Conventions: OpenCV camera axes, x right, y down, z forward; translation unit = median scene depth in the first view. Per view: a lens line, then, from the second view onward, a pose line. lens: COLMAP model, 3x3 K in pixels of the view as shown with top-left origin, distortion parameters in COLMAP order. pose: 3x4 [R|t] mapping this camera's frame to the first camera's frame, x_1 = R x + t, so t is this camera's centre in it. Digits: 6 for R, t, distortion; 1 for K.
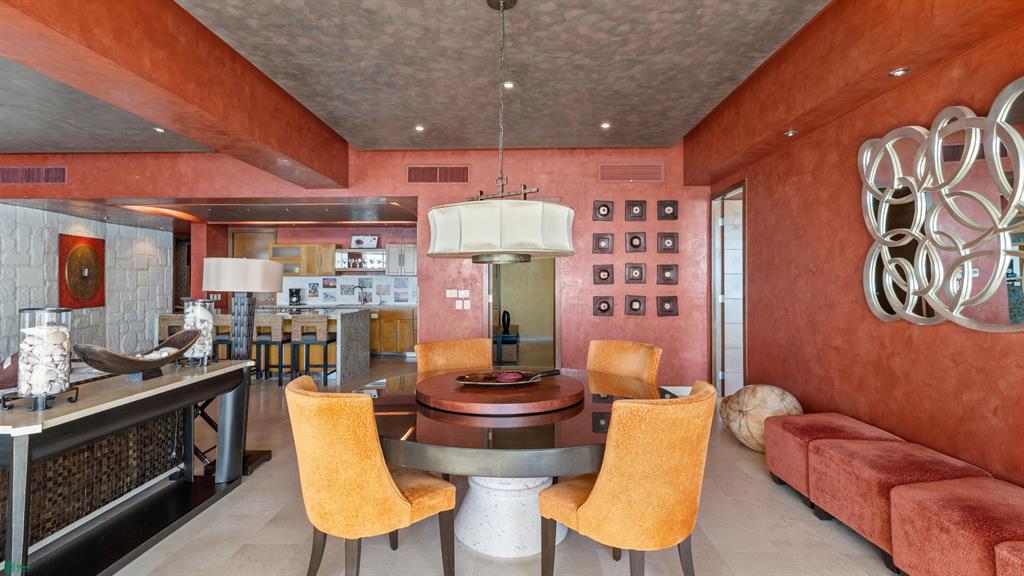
lens RADIAL K [[466.2, 0, 510.0], [0, 466.2, 283.6], [0, 0, 1]] dist [0.001529, 0.000147]
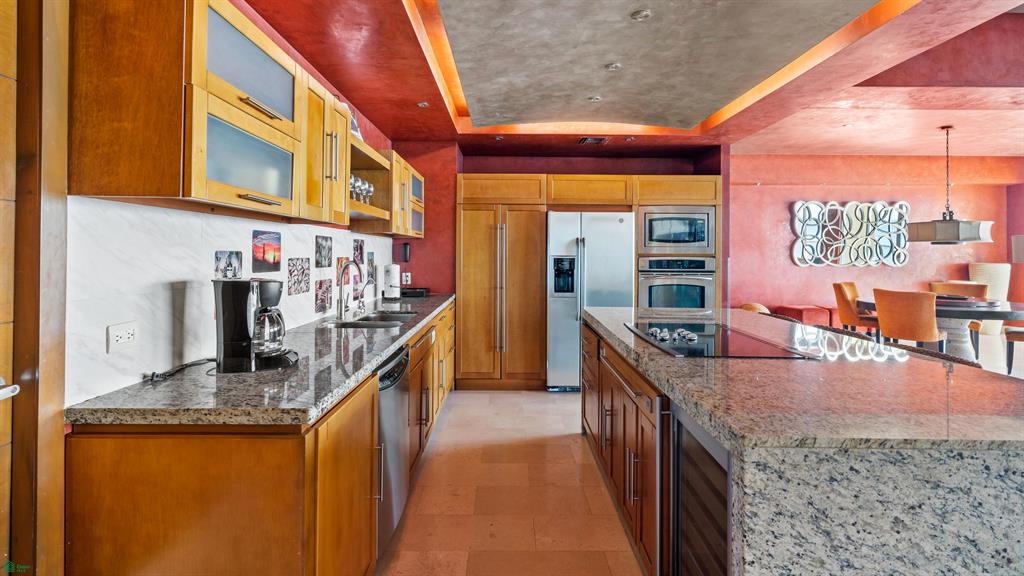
lens RADIAL K [[485.0, 0, 513.4], [0, 485.0, 248.3], [0, 0, 1]] dist [0.000841, -0.000006]
pose [[-0.031871, 0.007024, 0.999467, -0.853793], [-0.001567, 0.999974, -0.007078, -0.002015], [-0.999491, -0.001792, -0.031859, 1.169668]]
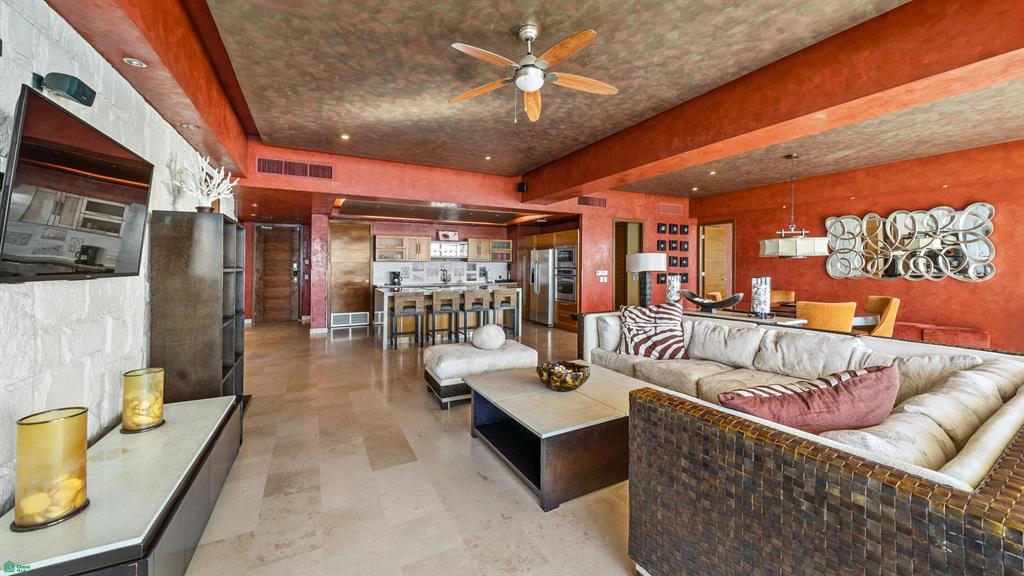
lens RADIAL K [[370.3, 0, 515.0], [0, 370.3, 268.9], [0, 0, 1]] dist [-0.001226, -0.000100]
pose [[0.864769, -0.005072, 0.502144, -0.882080], [0.003742, 0.999986, 0.003655, 0.000932], [-0.502155, -0.001282, 0.864777, -0.001283]]
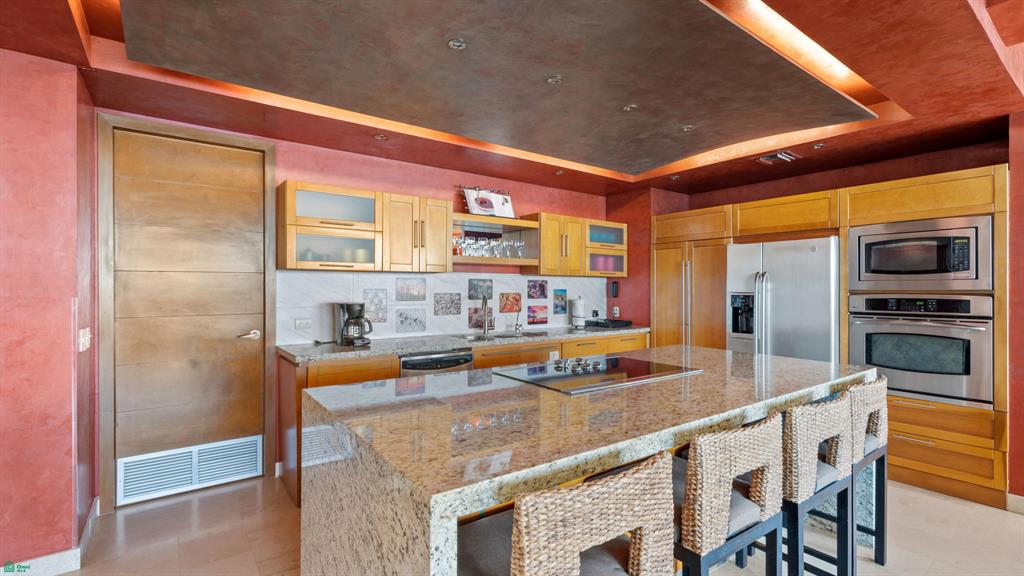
lens RADIAL K [[466.2, 0, 510.0], [0, 466.2, 283.6], [0, 0, 1]] dist [0.001529, 0.000147]
pose [[0.789836, 0.006018, 0.613289, -0.772301], [0.002997, 0.999902, -0.013672, -0.000589], [-0.613311, 0.012636, 0.789740, 0.792505]]
